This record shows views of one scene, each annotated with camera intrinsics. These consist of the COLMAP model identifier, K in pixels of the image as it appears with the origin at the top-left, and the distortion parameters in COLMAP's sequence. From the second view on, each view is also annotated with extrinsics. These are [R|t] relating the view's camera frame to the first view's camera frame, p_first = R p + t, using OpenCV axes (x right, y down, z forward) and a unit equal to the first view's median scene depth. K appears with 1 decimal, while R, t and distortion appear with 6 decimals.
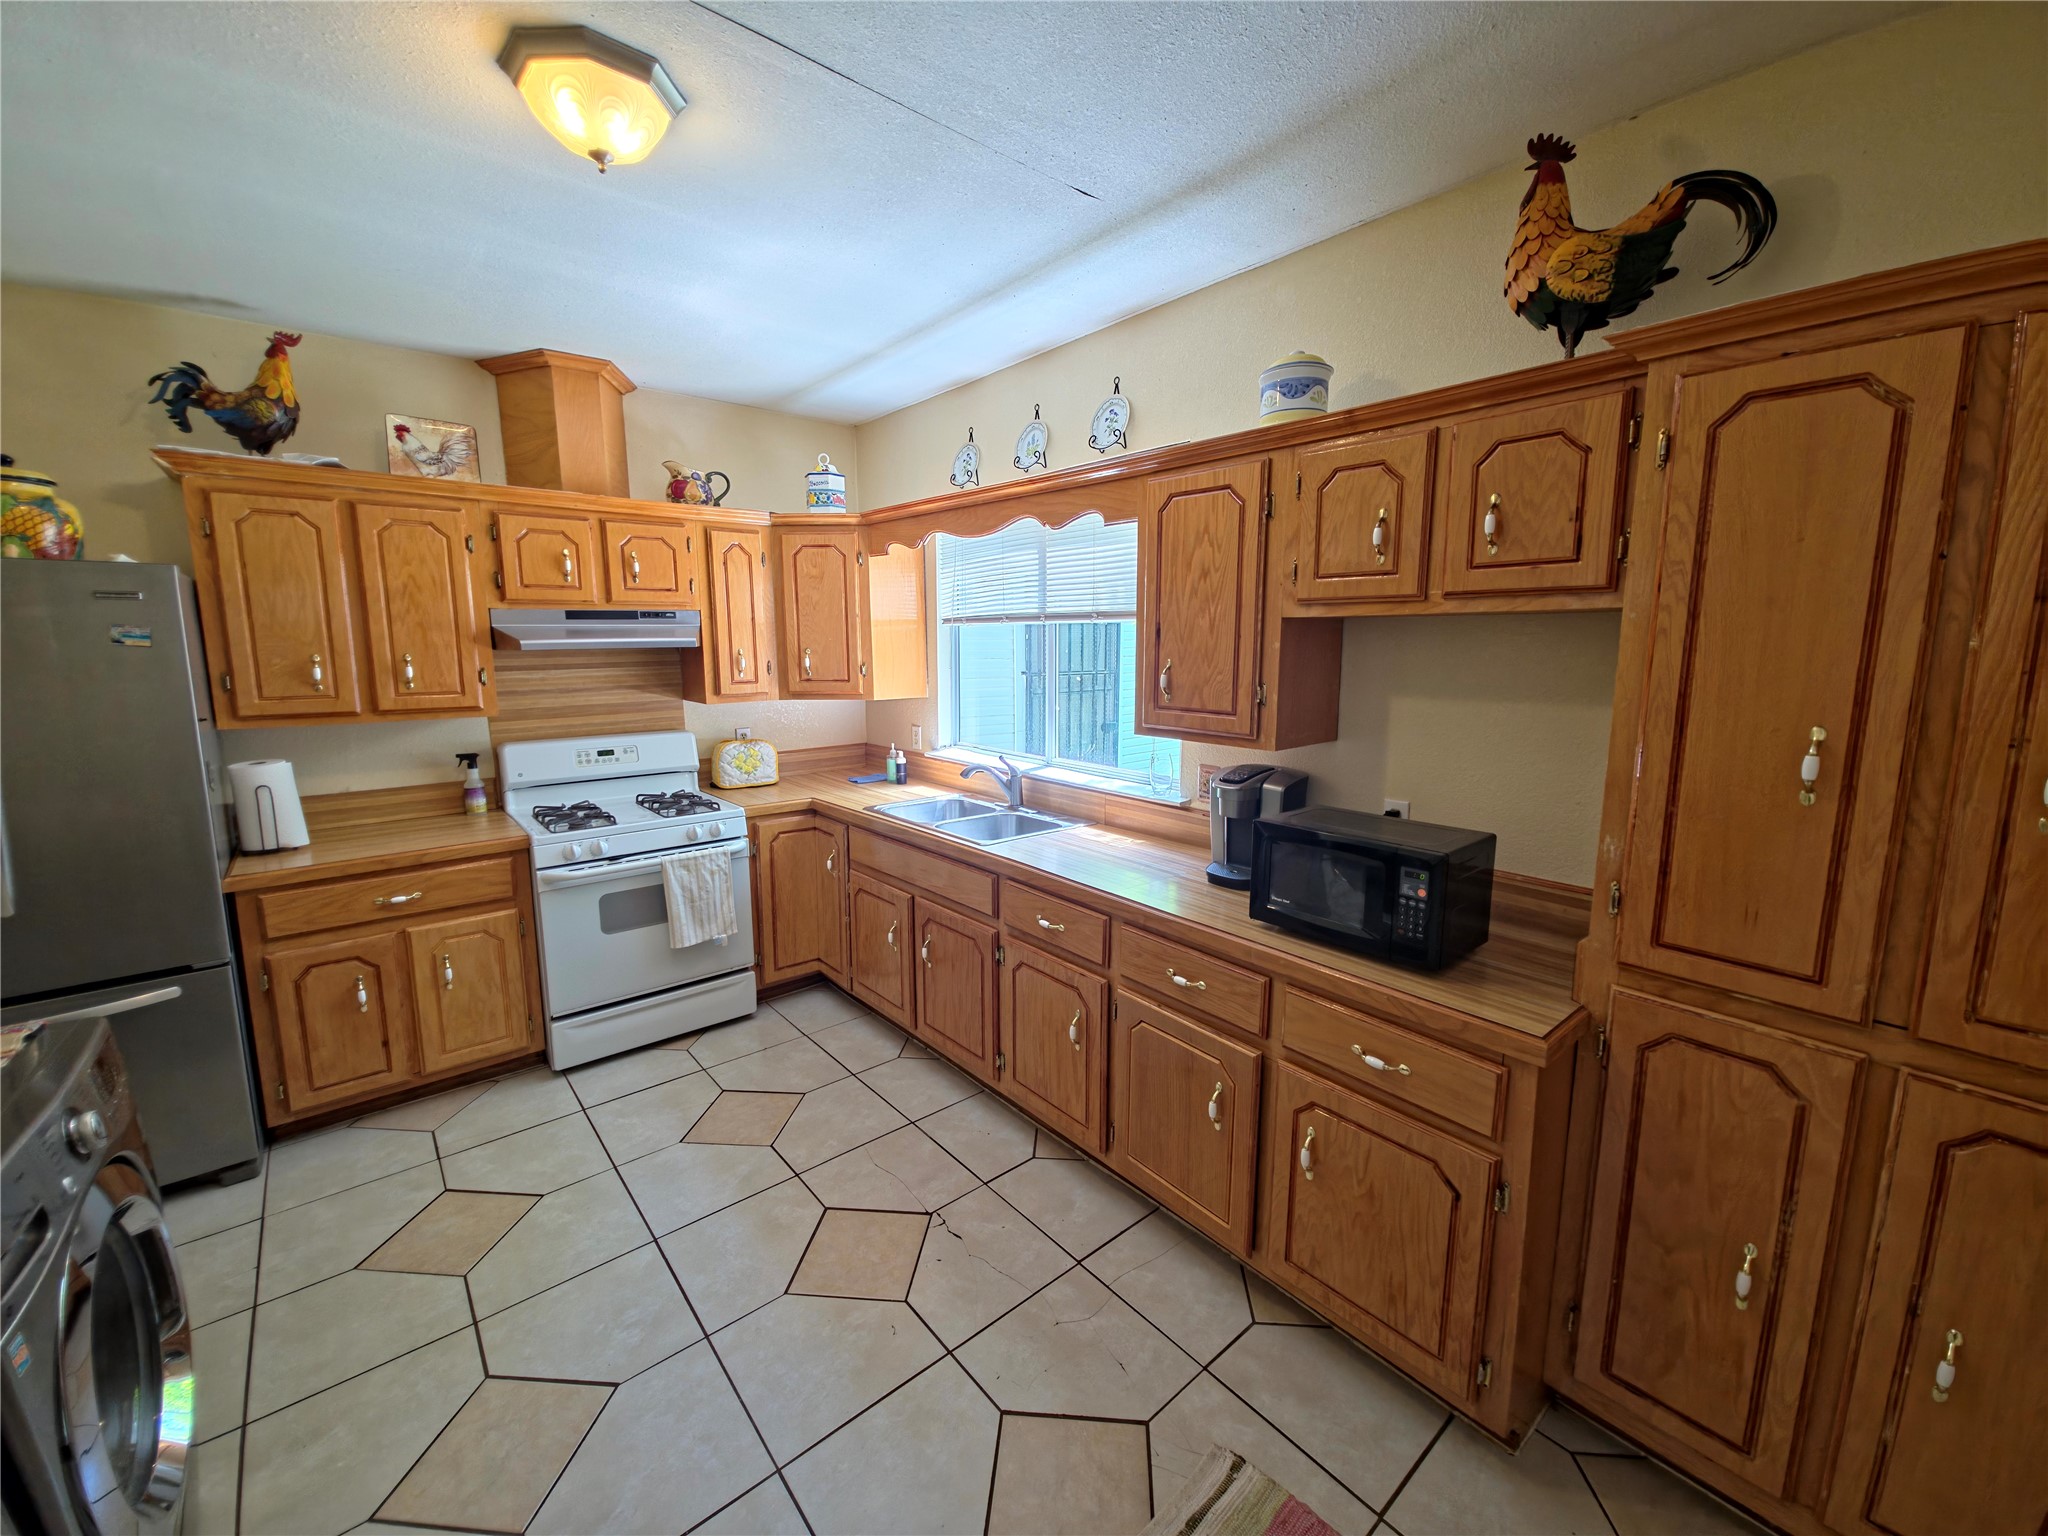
lens RADIAL K [[827.1, 0, 1025.7], [0, 827.1, 759.1], [0, 0, 1]] dist [0.007389, -0.002655]
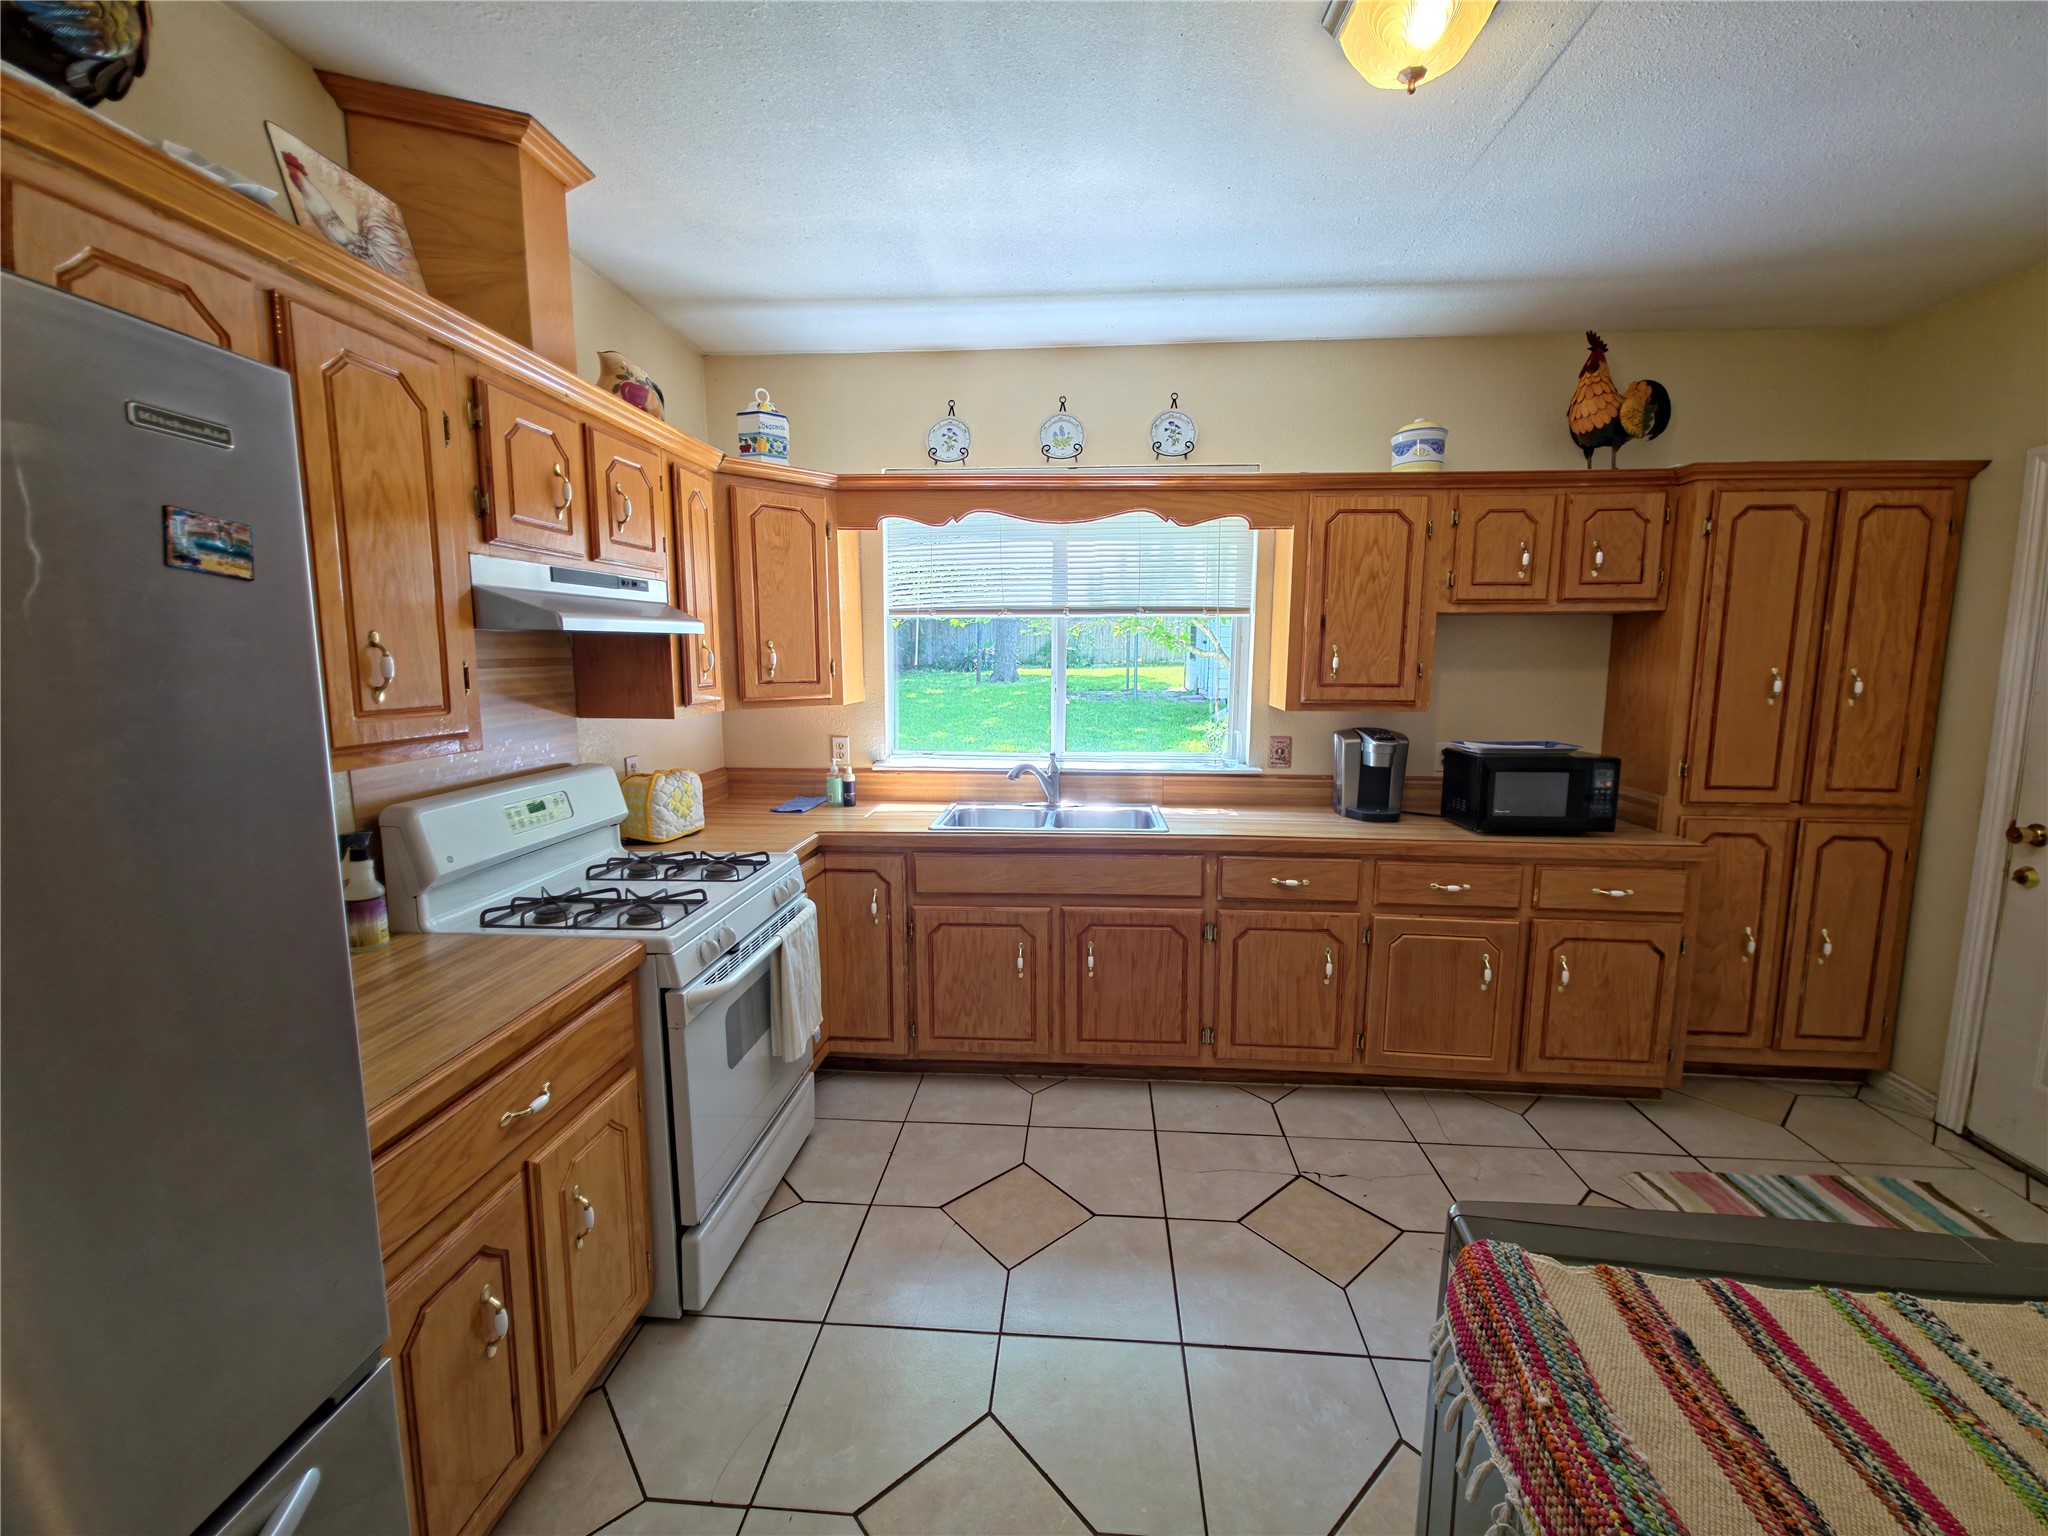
lens RADIAL K [[827.1, 0, 1035.3], [0, 827.1, 760.7], [0, 0, 1]] dist [0.007389, -0.002655]
pose [[0.696100, -0.089471, 0.712348, -1.023655], [0.103906, 0.994313, 0.023350, -0.025780], [-0.710386, 0.057763, 0.701438, 0.469804]]
